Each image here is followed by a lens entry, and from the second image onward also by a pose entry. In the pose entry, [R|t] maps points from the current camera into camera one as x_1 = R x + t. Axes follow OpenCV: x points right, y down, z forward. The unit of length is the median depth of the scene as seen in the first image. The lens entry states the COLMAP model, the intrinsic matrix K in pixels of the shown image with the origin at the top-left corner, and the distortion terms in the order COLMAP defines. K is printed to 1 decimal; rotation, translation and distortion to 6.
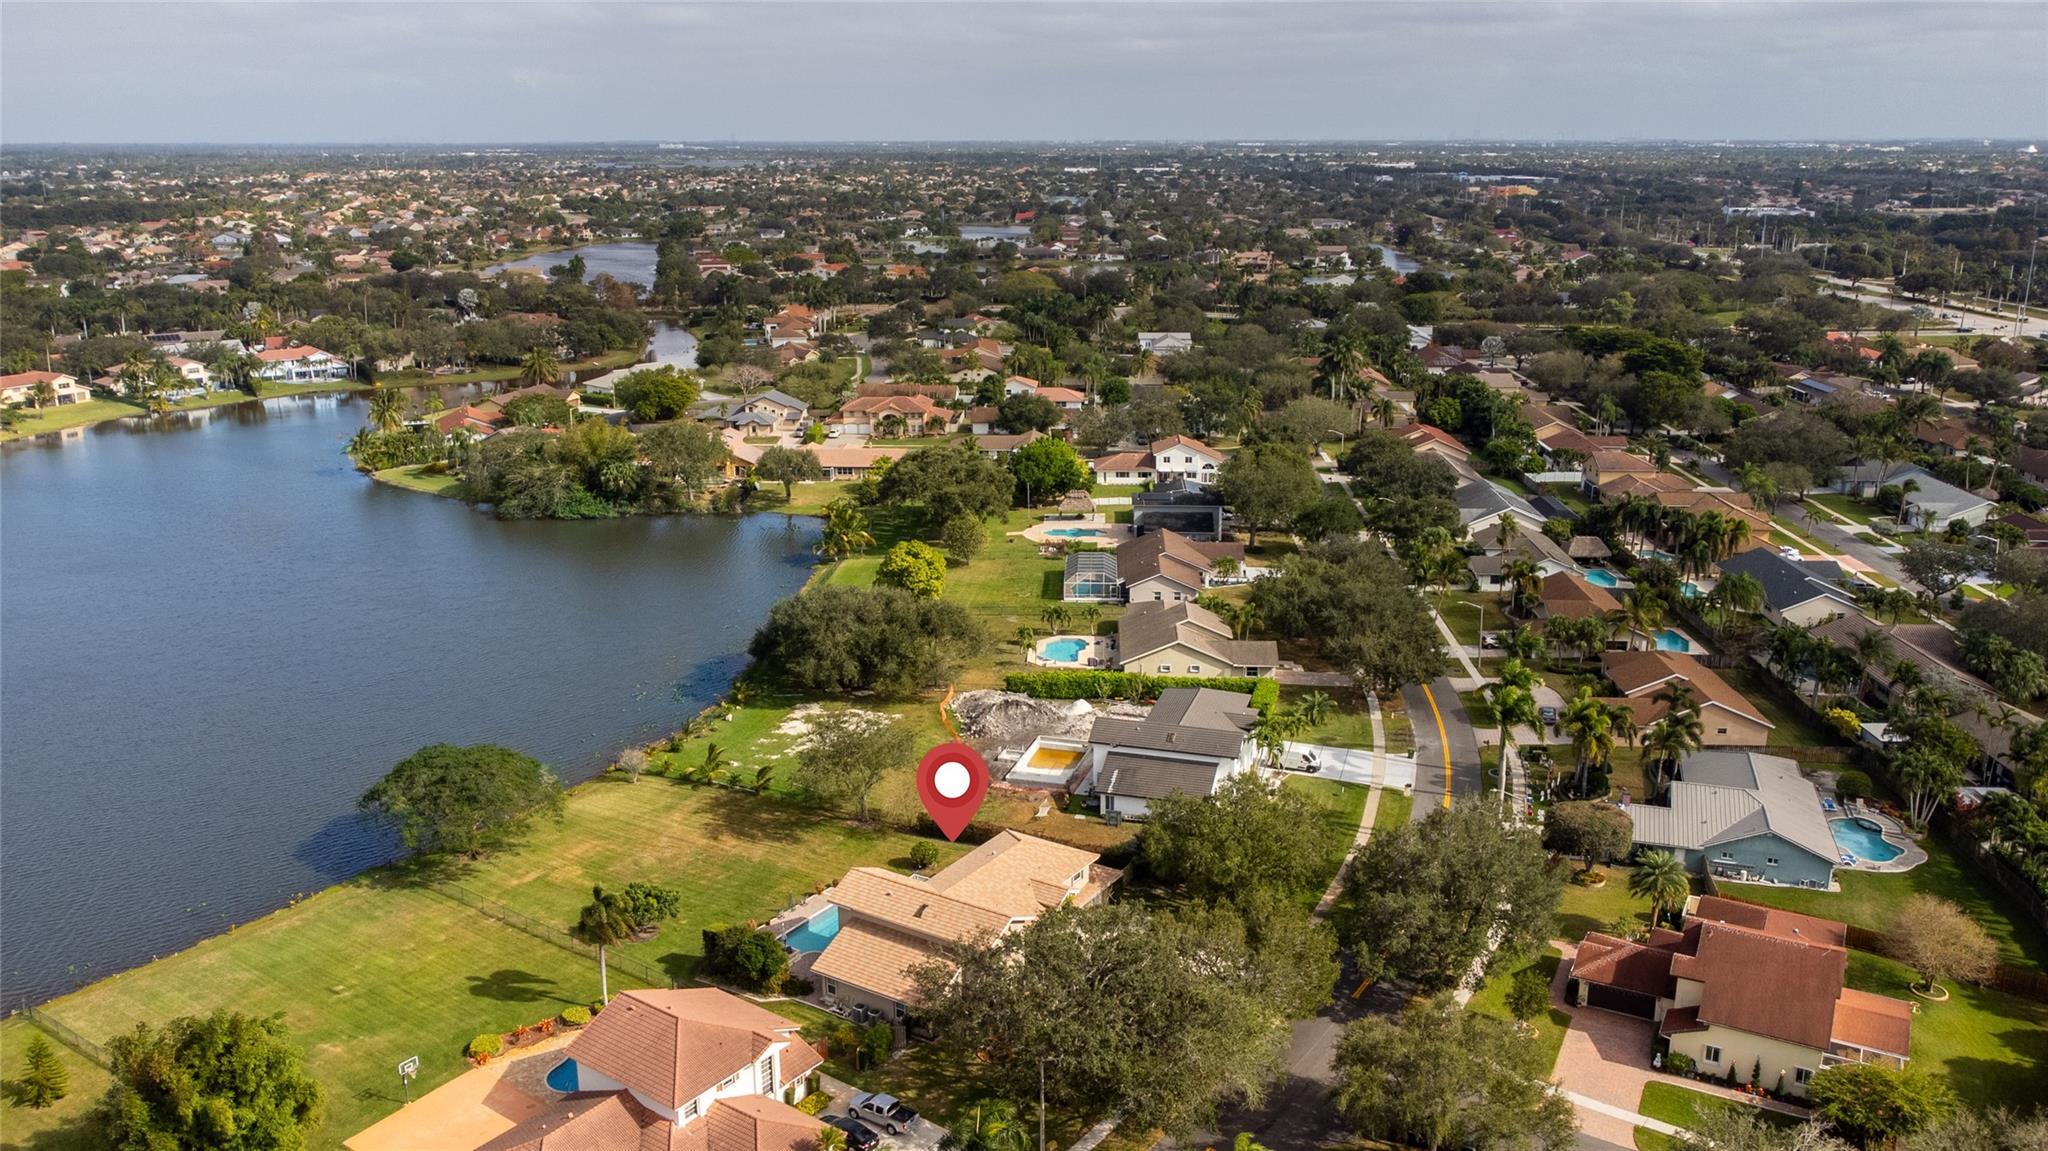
lens RADIAL K [[1608.8, 0, 1034.9], [0, 1608.8, 580.6], [0, 0, 1]] dist [0.002040, 0.010029]
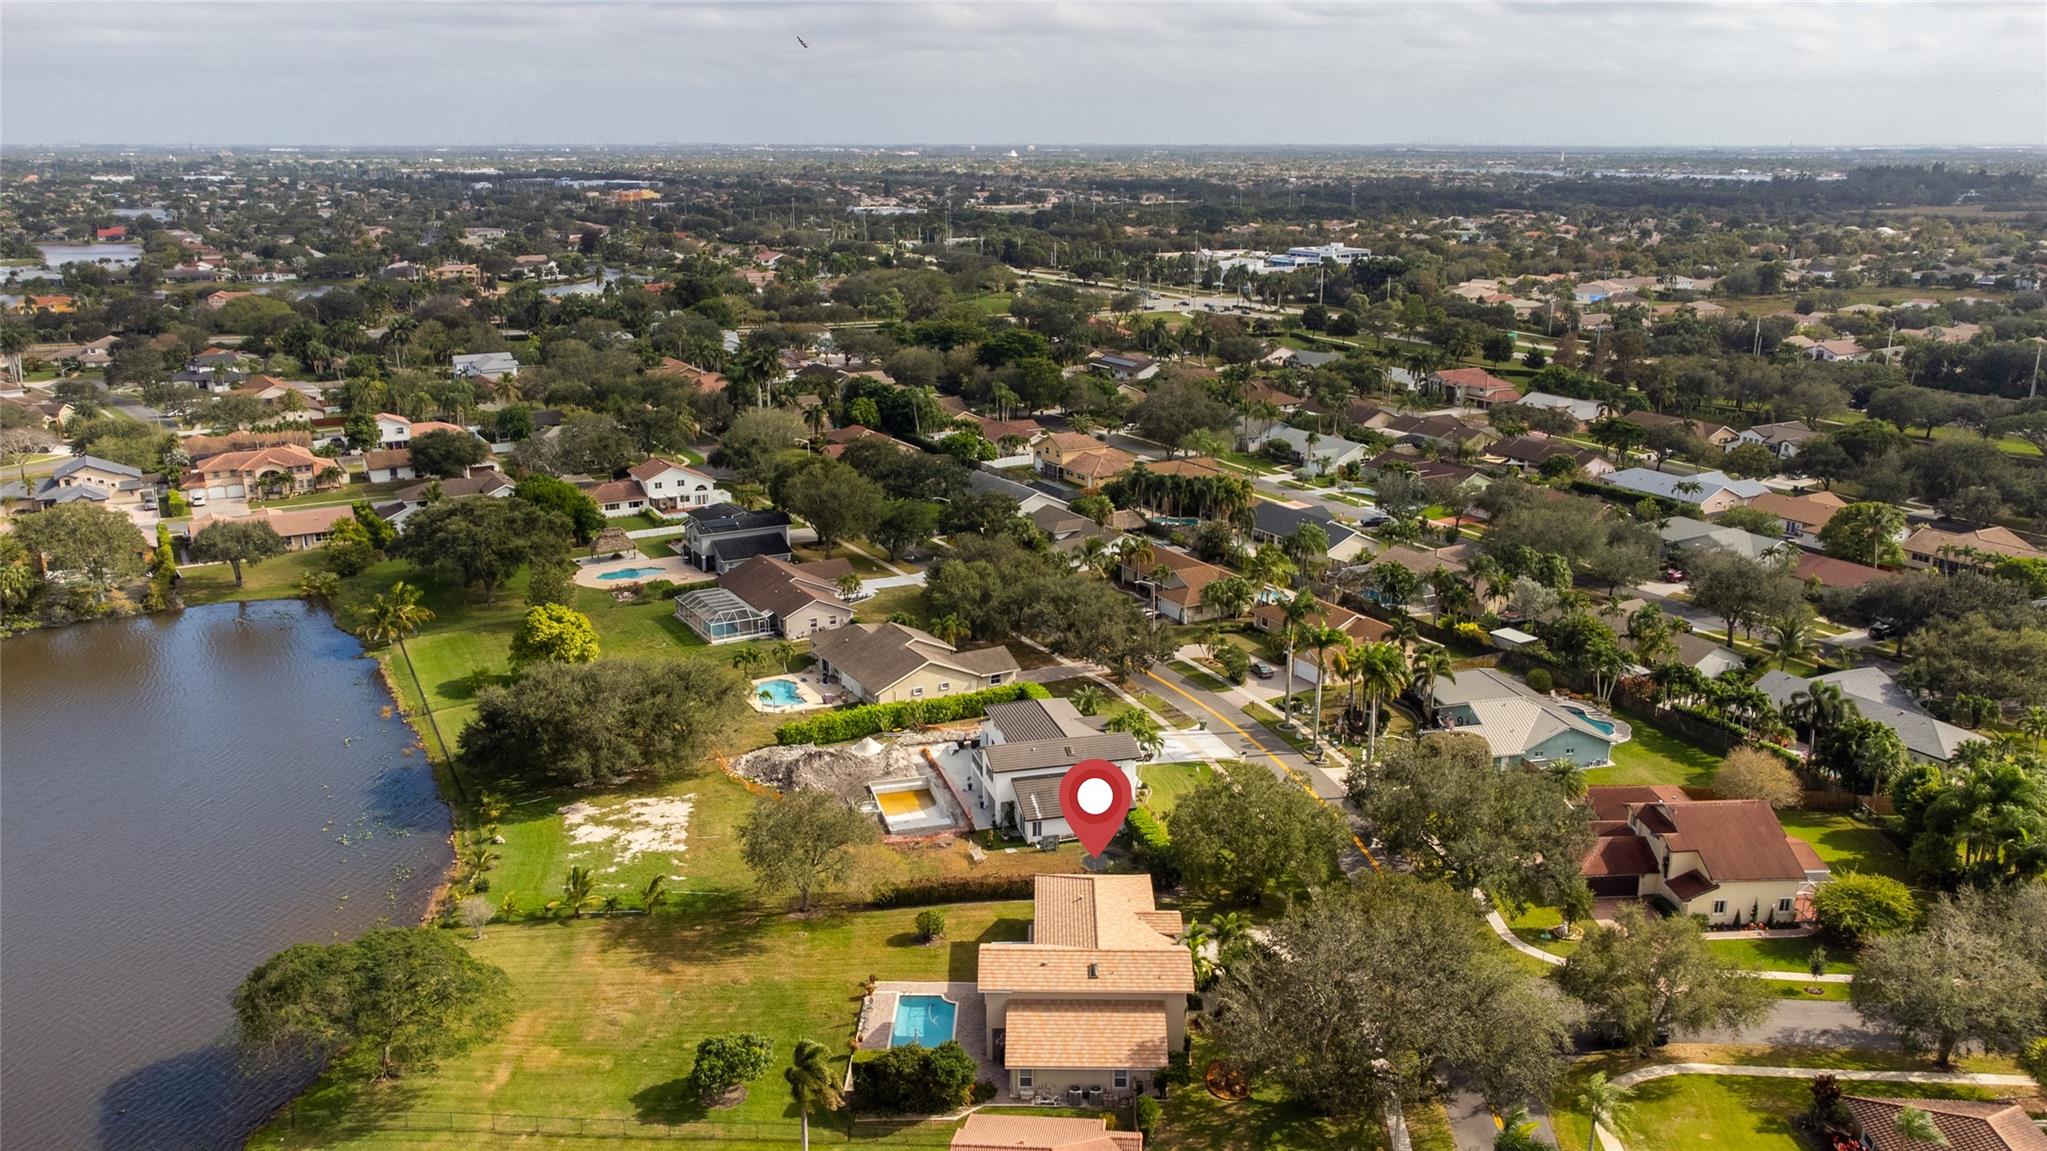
lens RADIAL K [[1608.0, 0, 1034.4], [0, 1608.0, 580.6], [0, 0, 1]] dist [0.002040, 0.010029]
pose [[0.844469, -0.139644, 0.517081, -0.234603], [0.141027, 0.989319, 0.036861, -0.024811], [-0.516705, 0.041794, 0.855143, 0.089005]]
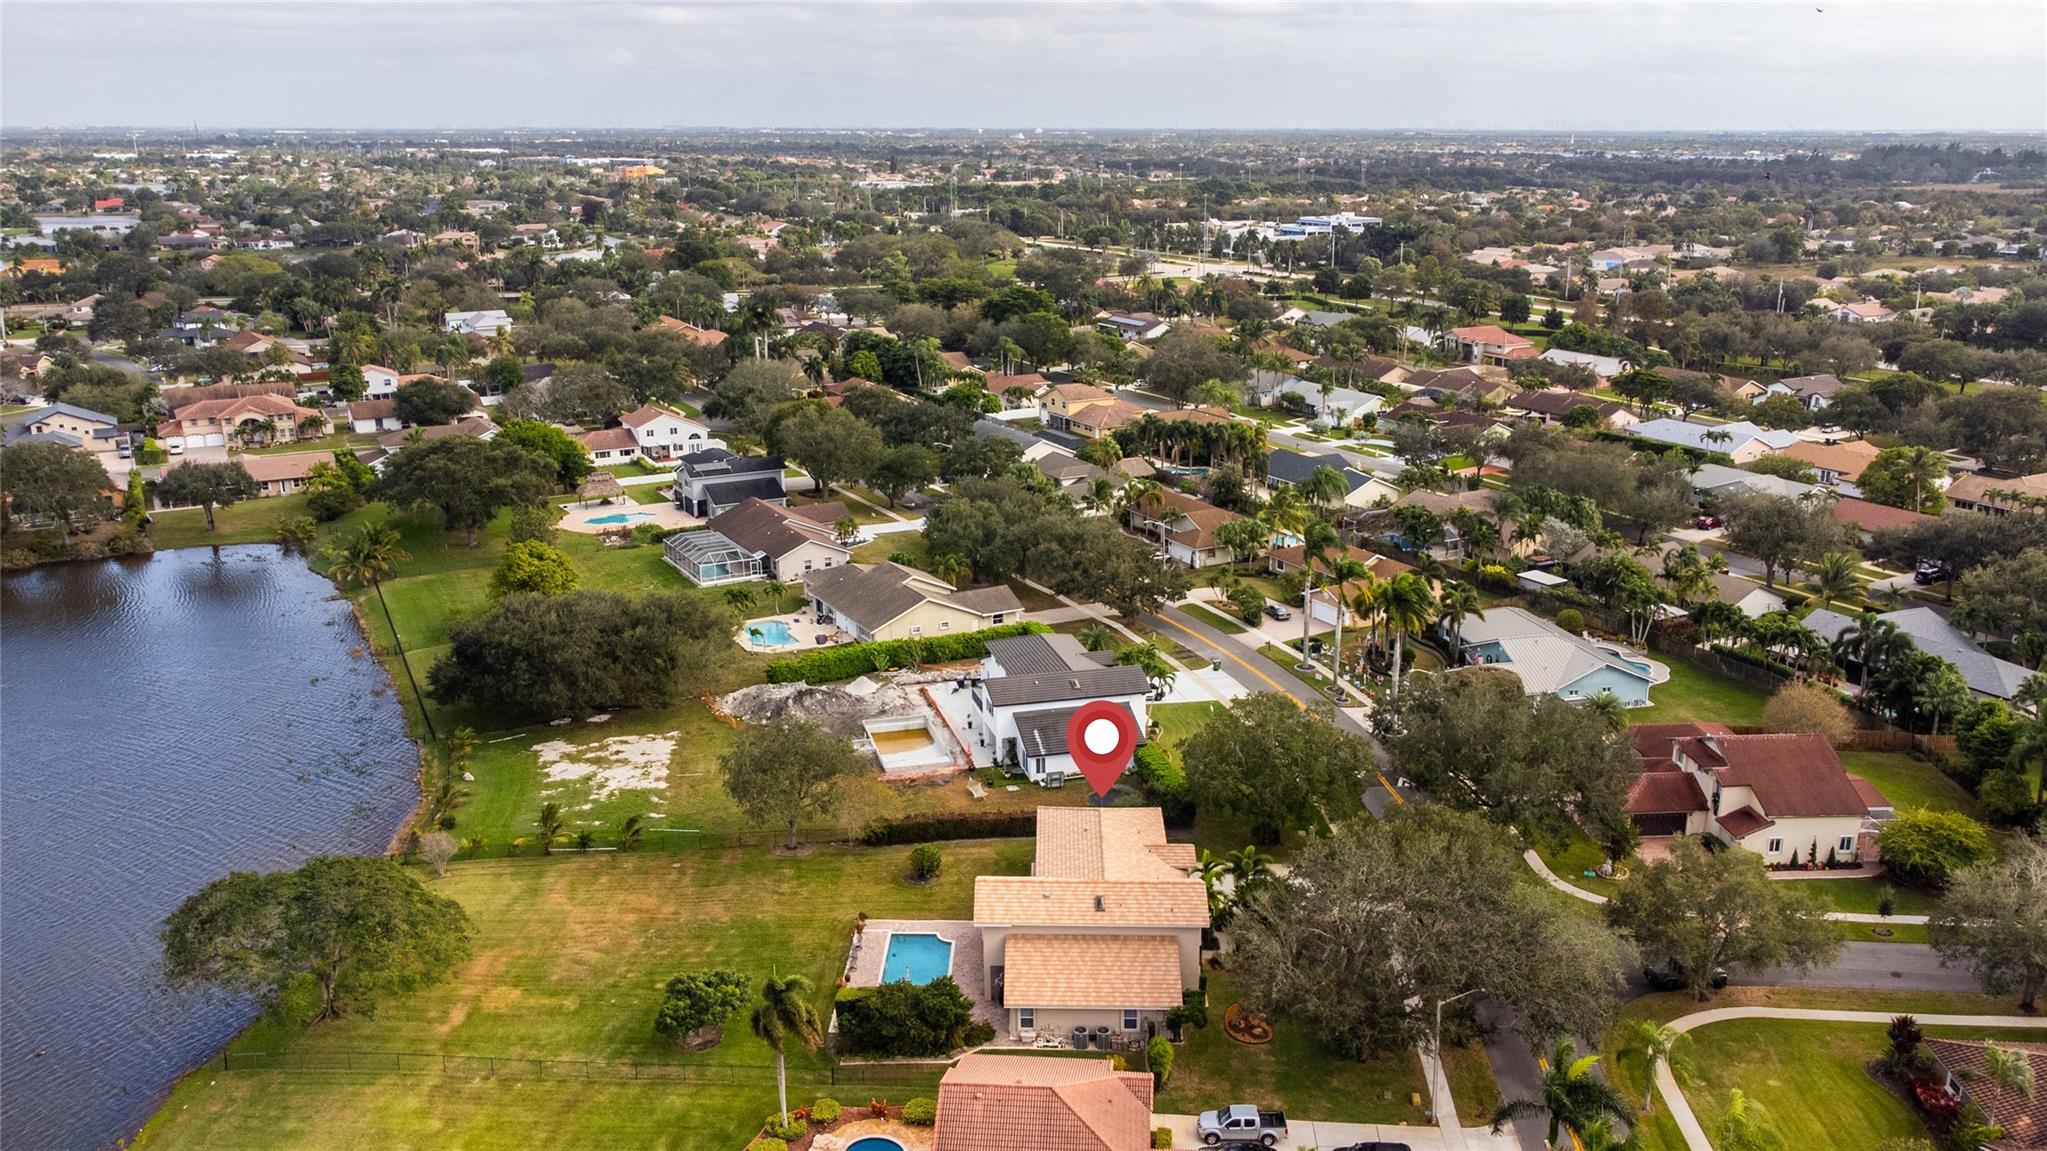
lens RADIAL K [[1608.0, 0, 1034.4], [0, 1608.0, 580.6], [0, 0, 1]] dist [0.002040, 0.010029]
pose [[0.846845, -0.143442, 0.512132, -0.219315], [0.140138, 0.989095, 0.045305, -0.003837], [-0.513045, 0.033403, 0.857711, 0.117903]]
